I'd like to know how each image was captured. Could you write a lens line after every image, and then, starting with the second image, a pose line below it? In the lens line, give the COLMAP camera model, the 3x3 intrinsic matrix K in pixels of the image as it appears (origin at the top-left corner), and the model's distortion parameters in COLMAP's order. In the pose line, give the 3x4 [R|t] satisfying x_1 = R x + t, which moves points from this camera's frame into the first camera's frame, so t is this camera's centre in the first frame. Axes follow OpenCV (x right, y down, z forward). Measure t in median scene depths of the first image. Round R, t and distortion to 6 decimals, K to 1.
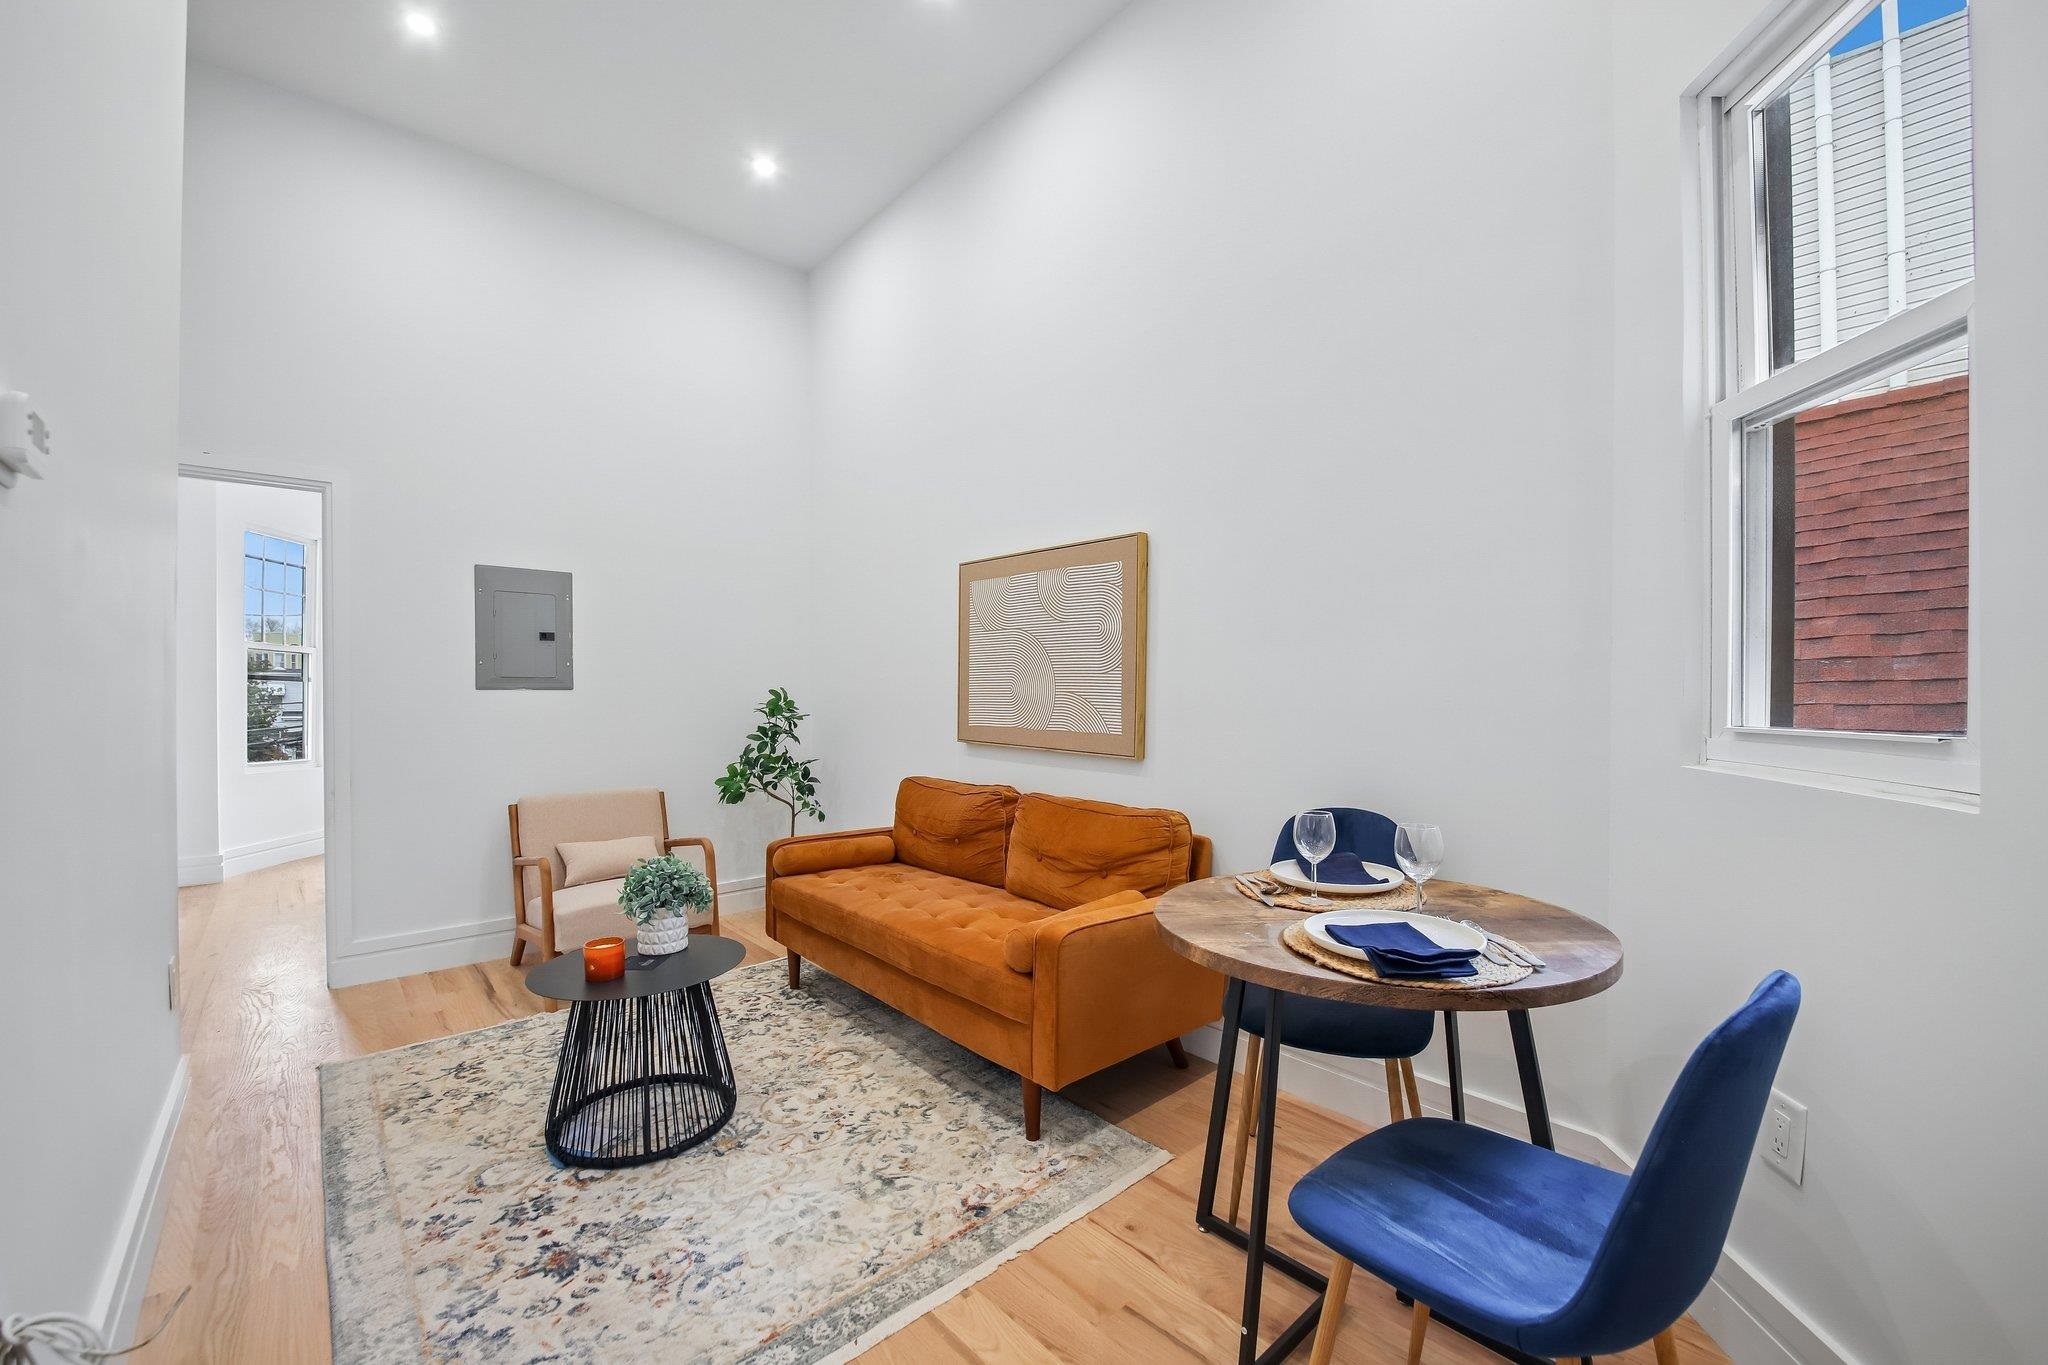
lens RADIAL K [[825.8, 0, 1031.7], [0, 825.8, 686.8], [0, 0, 1]] dist [0.033644, -0.026057]
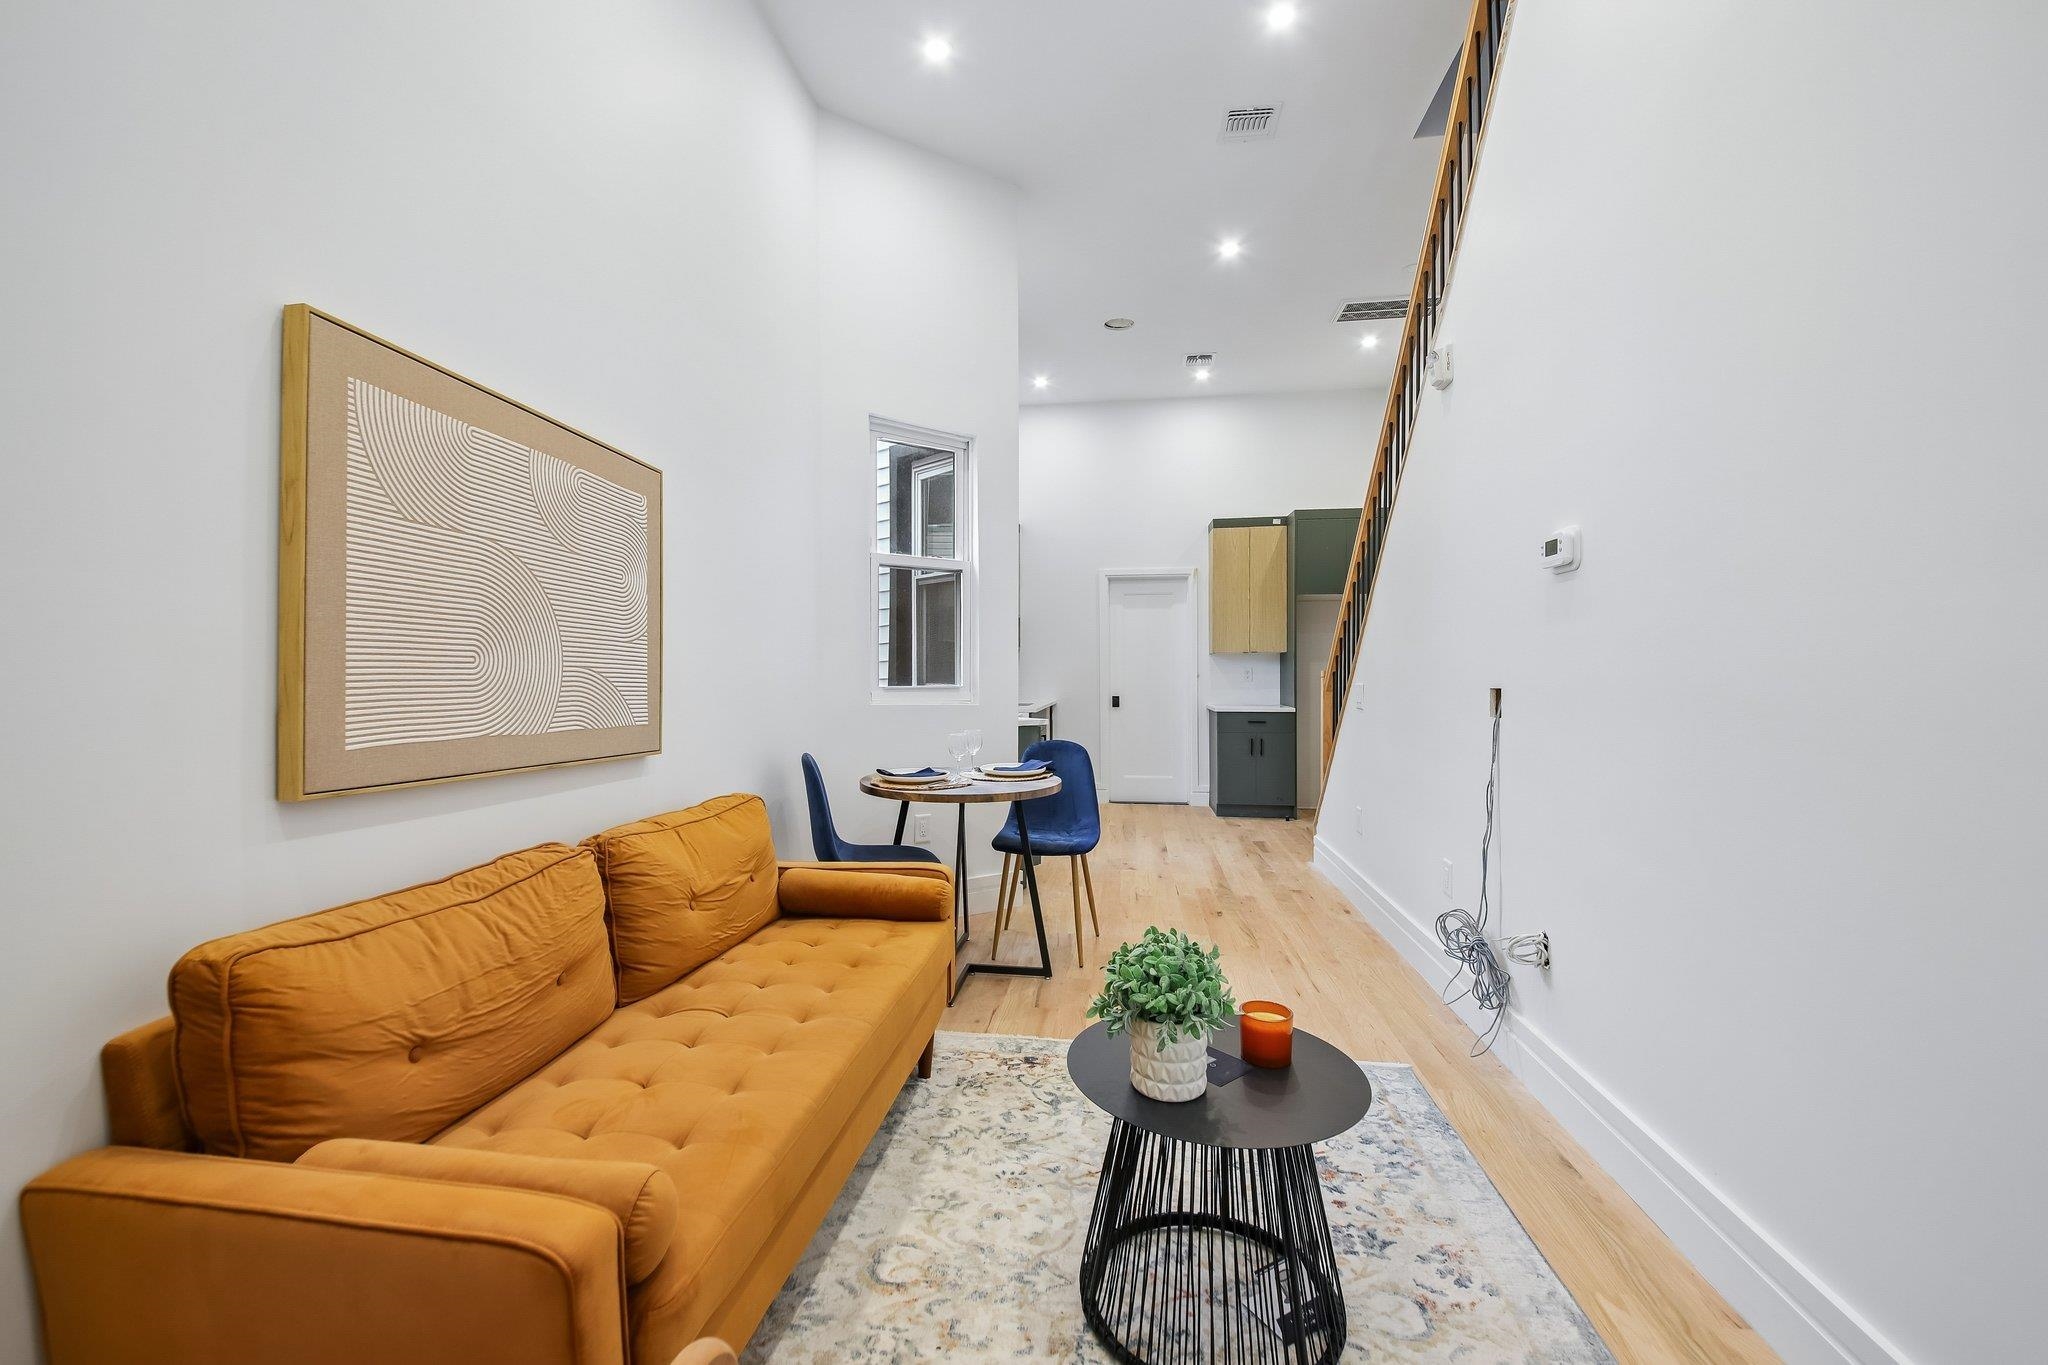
lens RADIAL K [[846.8, 0, 1024.0], [0, 846.8, 682.5], [0, 0, 1]] dist [0.000863, -0.028606]
pose [[-0.660119, -0.000050, 0.751161, -1.069317], [0.004606, 0.999981, 0.004115, 0.028542], [-0.751147, 0.006176, -0.660106, 1.906730]]
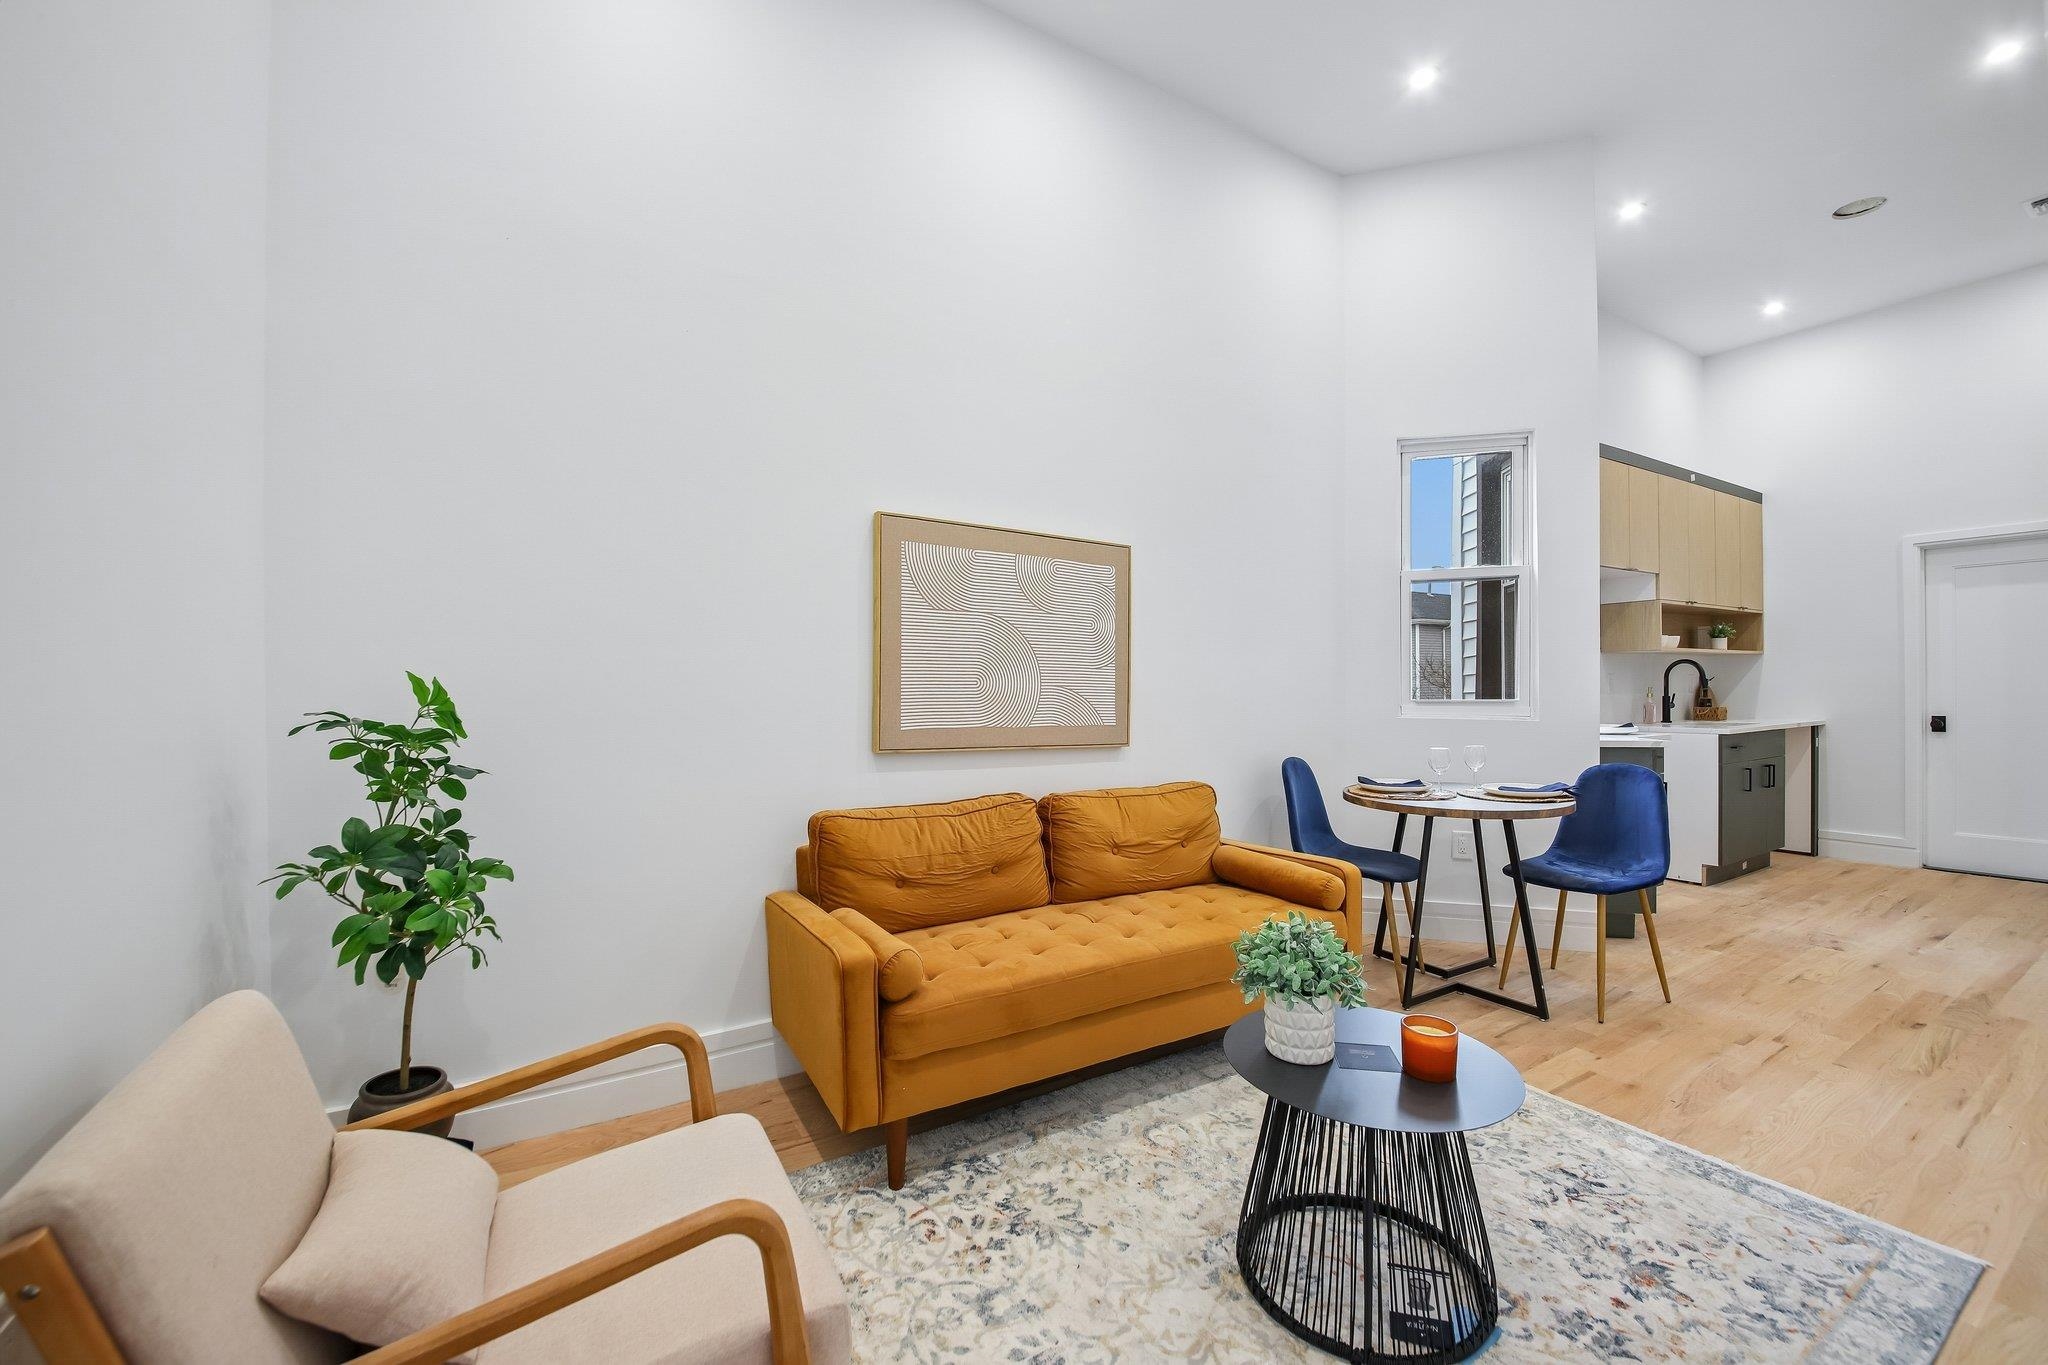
lens RADIAL K [[817.8, 0, 1019.6], [0, 817.8, 688.1], [0, 0, 1]] dist [0.000774, -0.009559]
pose [[0.172266, 0.003038, 0.985046, -1.481804], [0.001025, 0.999994, -0.003263, 0.020979], [-0.985050, 0.001571, 0.172262, 1.433654]]
